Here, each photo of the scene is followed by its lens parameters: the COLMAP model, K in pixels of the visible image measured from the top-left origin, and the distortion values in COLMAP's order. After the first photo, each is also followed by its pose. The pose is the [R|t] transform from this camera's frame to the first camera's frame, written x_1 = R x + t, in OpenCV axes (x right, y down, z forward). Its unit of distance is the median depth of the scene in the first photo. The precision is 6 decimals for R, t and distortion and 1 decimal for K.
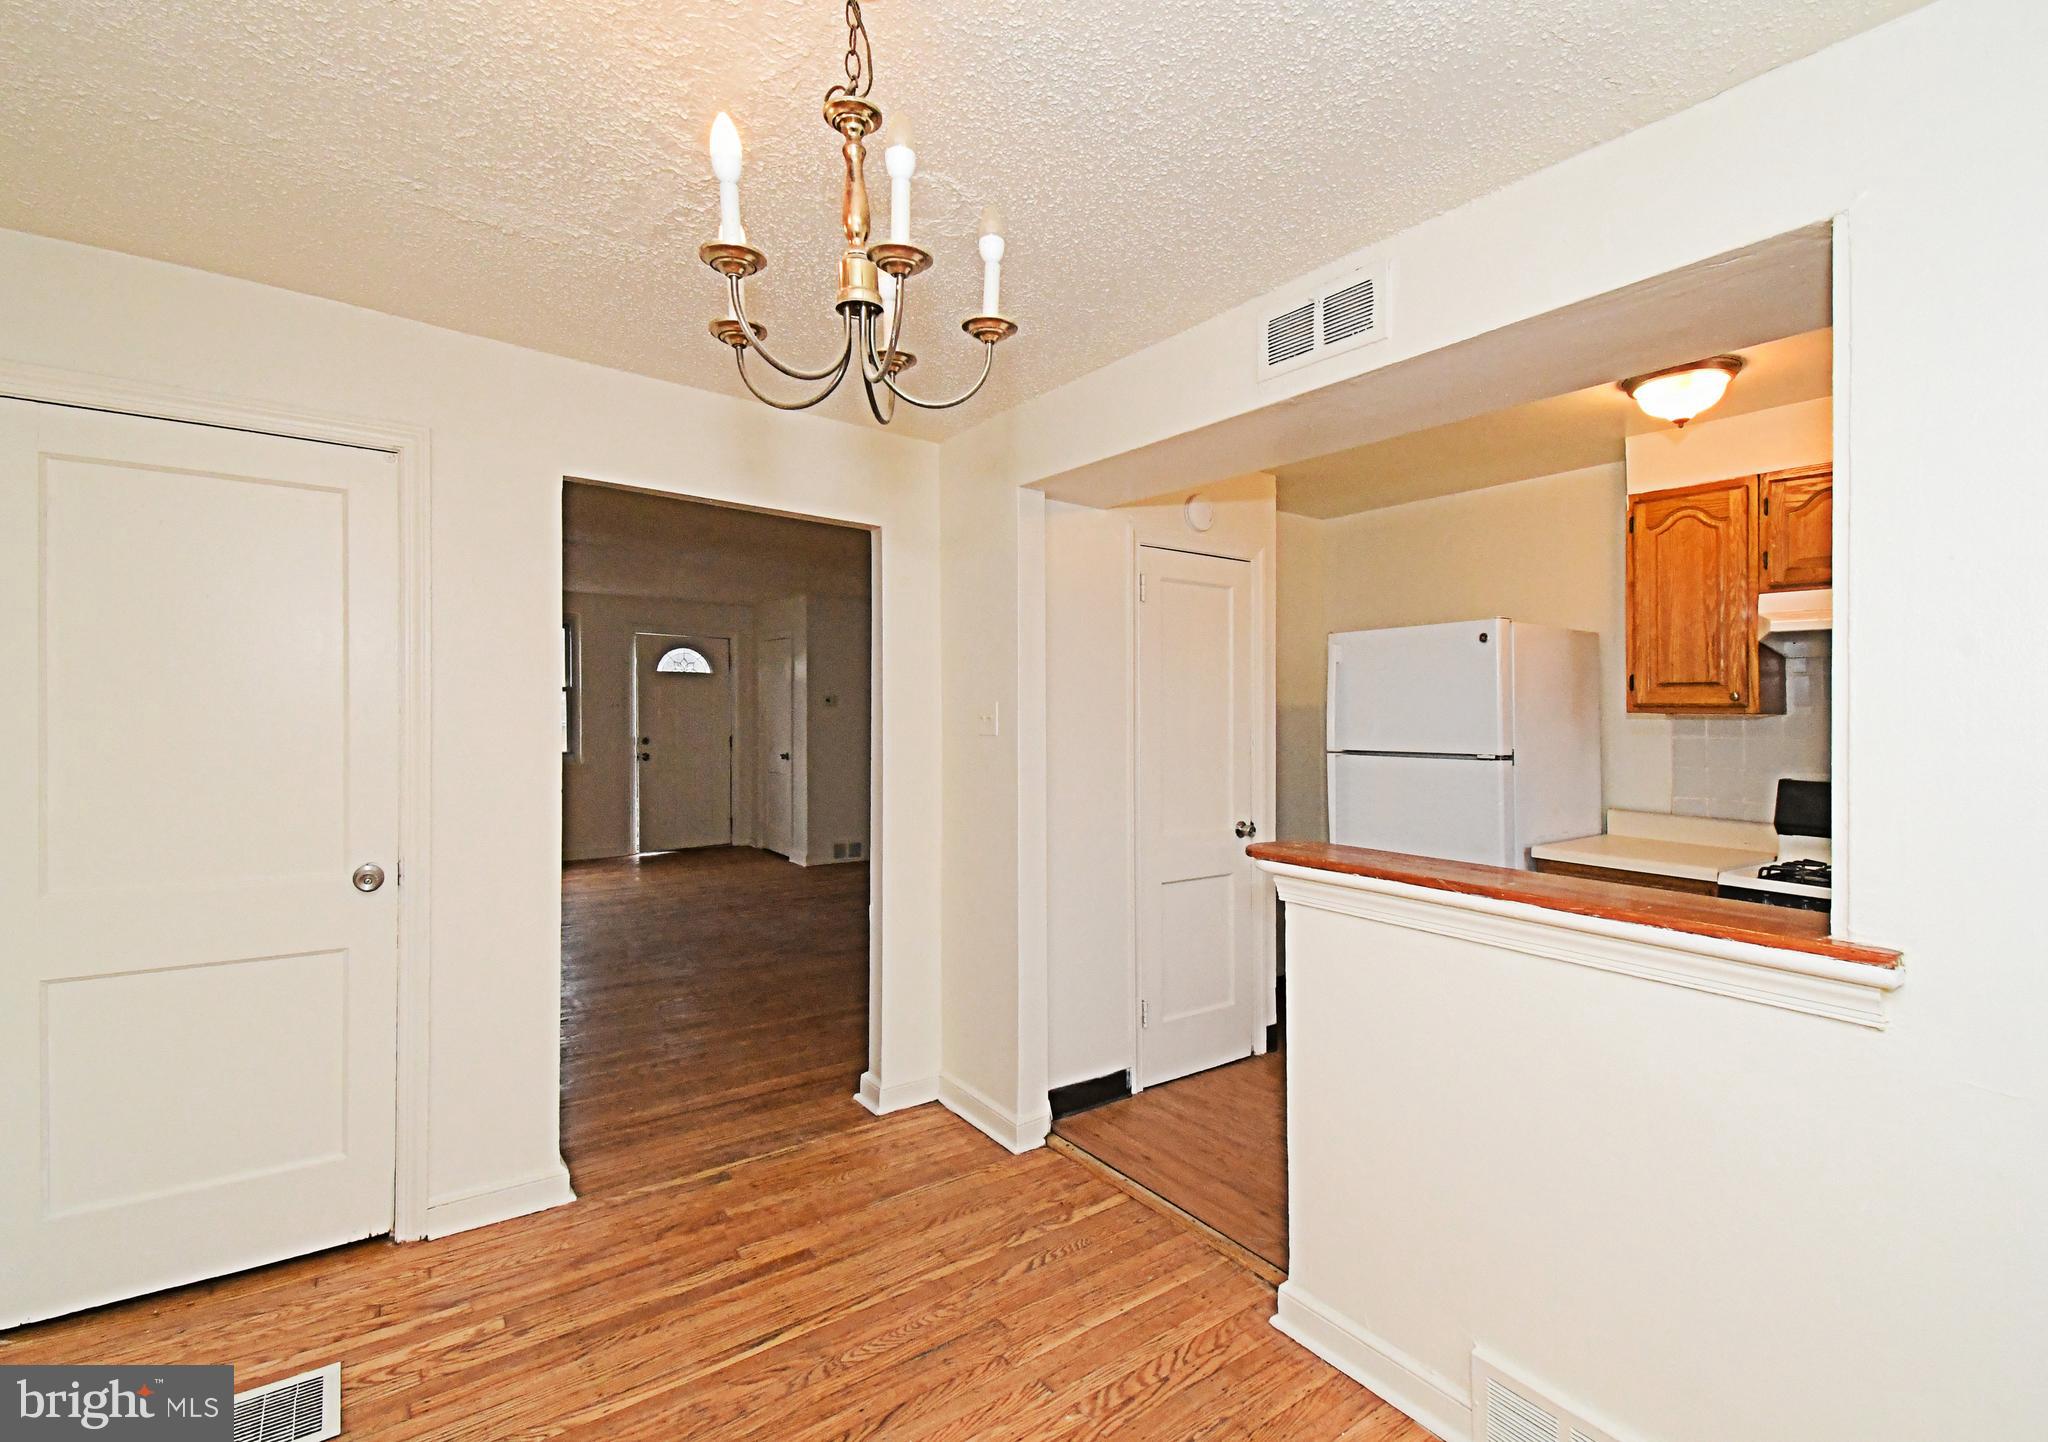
lens RADIAL K [[927.9, 0, 1020.7], [0, 927.9, 713.7], [0, 0, 1]] dist [-0.018141, -0.000072]
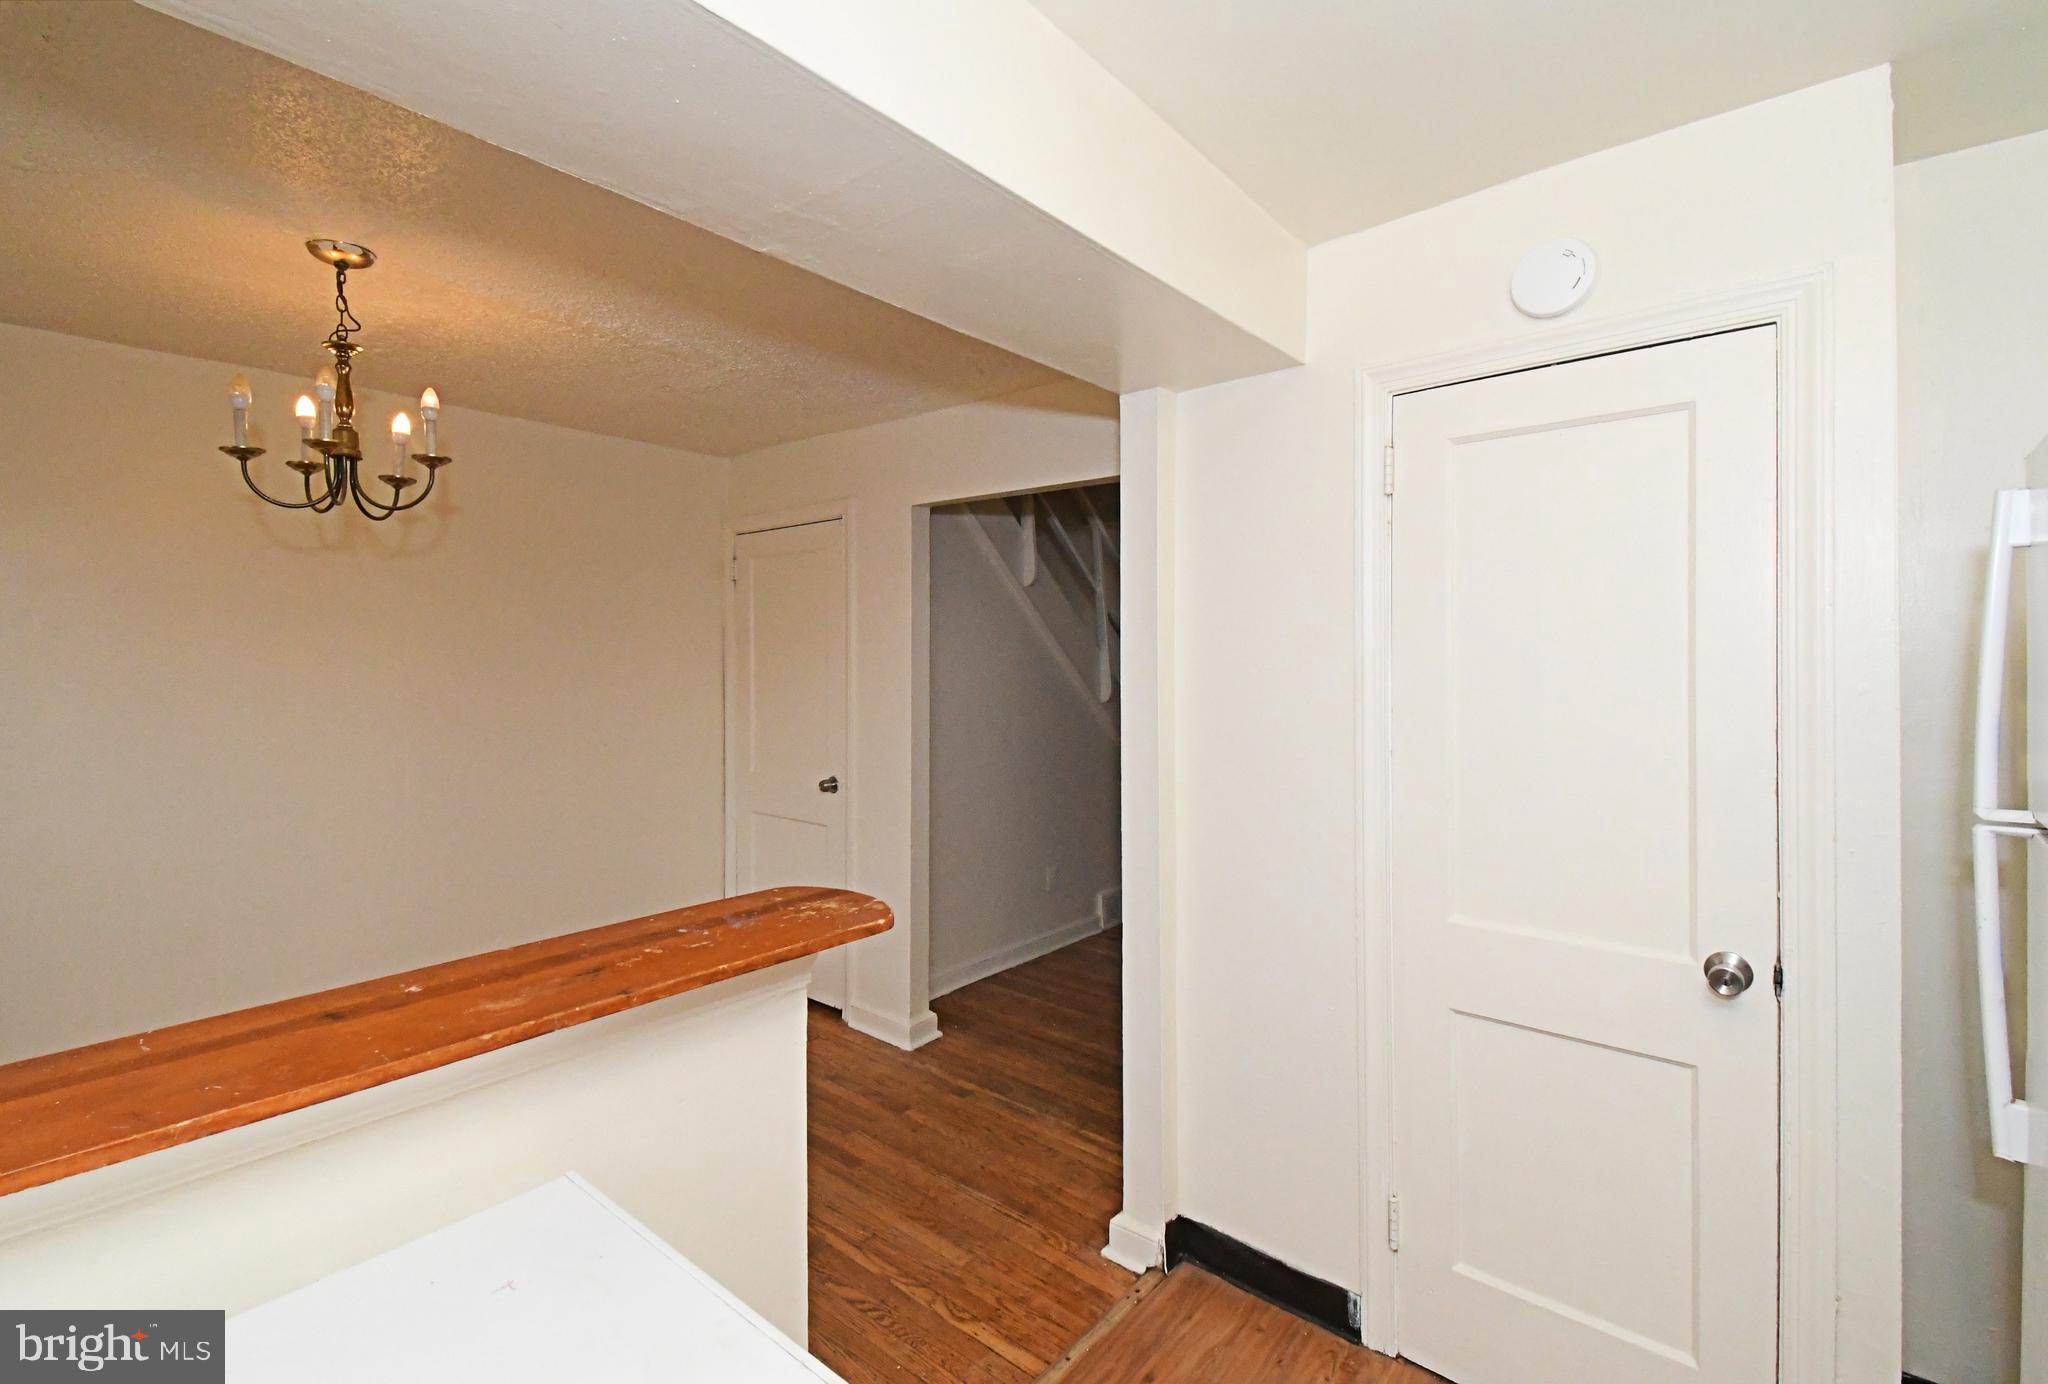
lens RADIAL K [[906.8, 0, 1004.6], [0, 906.8, 658.5], [0, 0, 1]] dist [-0.002391, -0.009004]
pose [[0.215567, -0.011264, -0.976424, 0.689385], [0.005397, 0.999932, -0.010343, -0.017916], [0.976474, -0.003040, 0.215613, 0.715808]]
